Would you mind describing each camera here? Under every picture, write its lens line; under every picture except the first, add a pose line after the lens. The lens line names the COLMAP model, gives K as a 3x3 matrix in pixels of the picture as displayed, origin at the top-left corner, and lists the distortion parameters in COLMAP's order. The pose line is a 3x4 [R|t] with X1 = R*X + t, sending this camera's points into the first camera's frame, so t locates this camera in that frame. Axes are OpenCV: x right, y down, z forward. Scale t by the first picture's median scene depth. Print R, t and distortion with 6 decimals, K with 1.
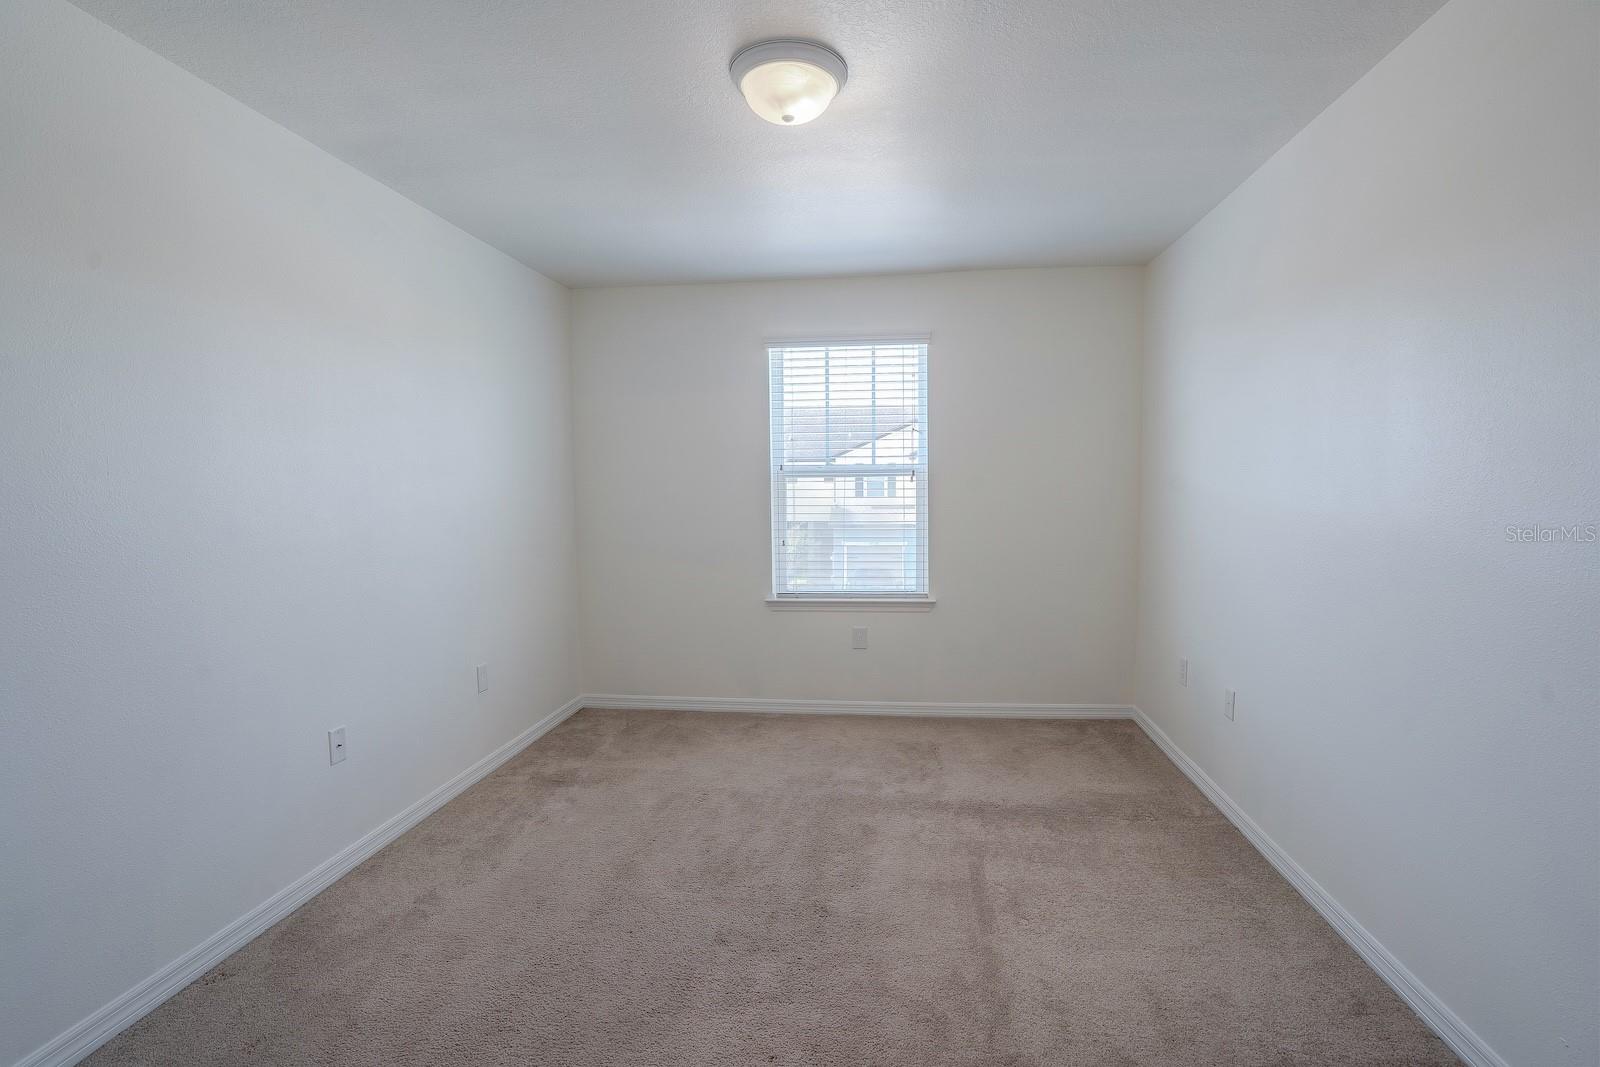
lens RADIAL K [[758.8, 0, 799.5], [0, 758.8, 552.4], [0, 0, 1]] dist [-0.075854, 0.029438]
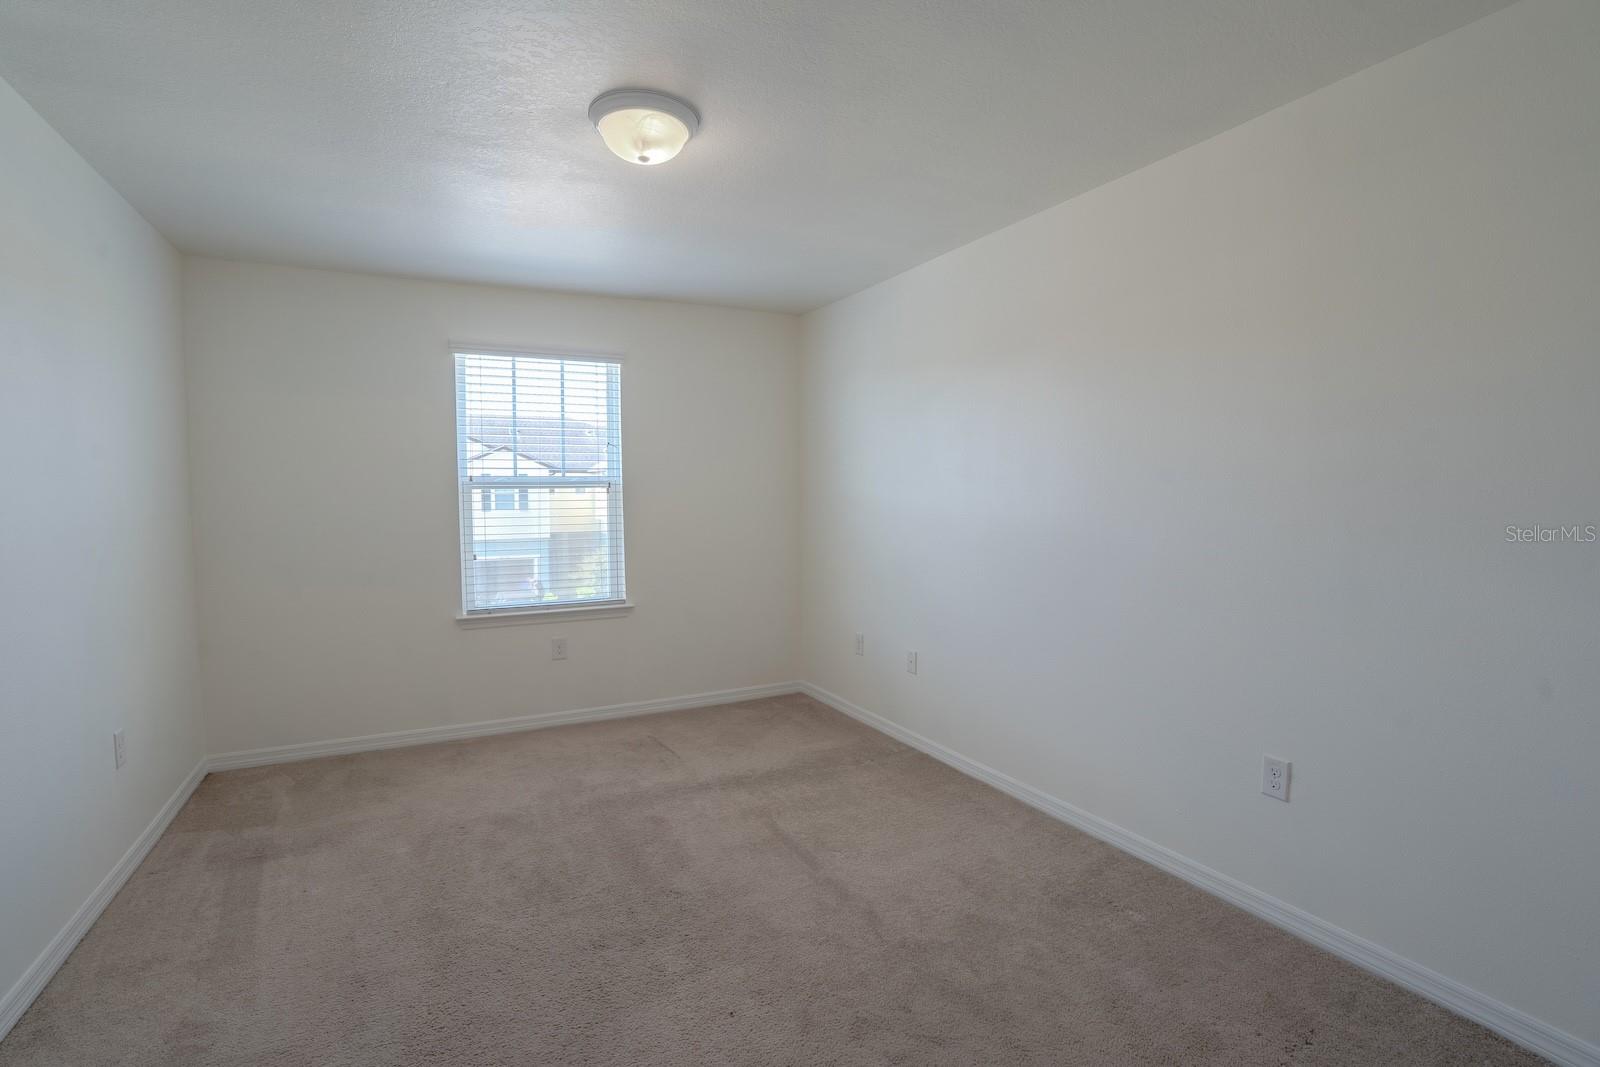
lens RADIAL K [[746.6, 0, 796.6], [0, 746.6, 532.2], [0, 0, 1]] dist [-0.071665, 0.027343]
pose [[0.830460, -0.023704, 0.556573, -0.211310], [0.047616, 0.998458, -0.028524, 0.001956], [-0.555039, 0.050190, 0.830309, 0.004267]]
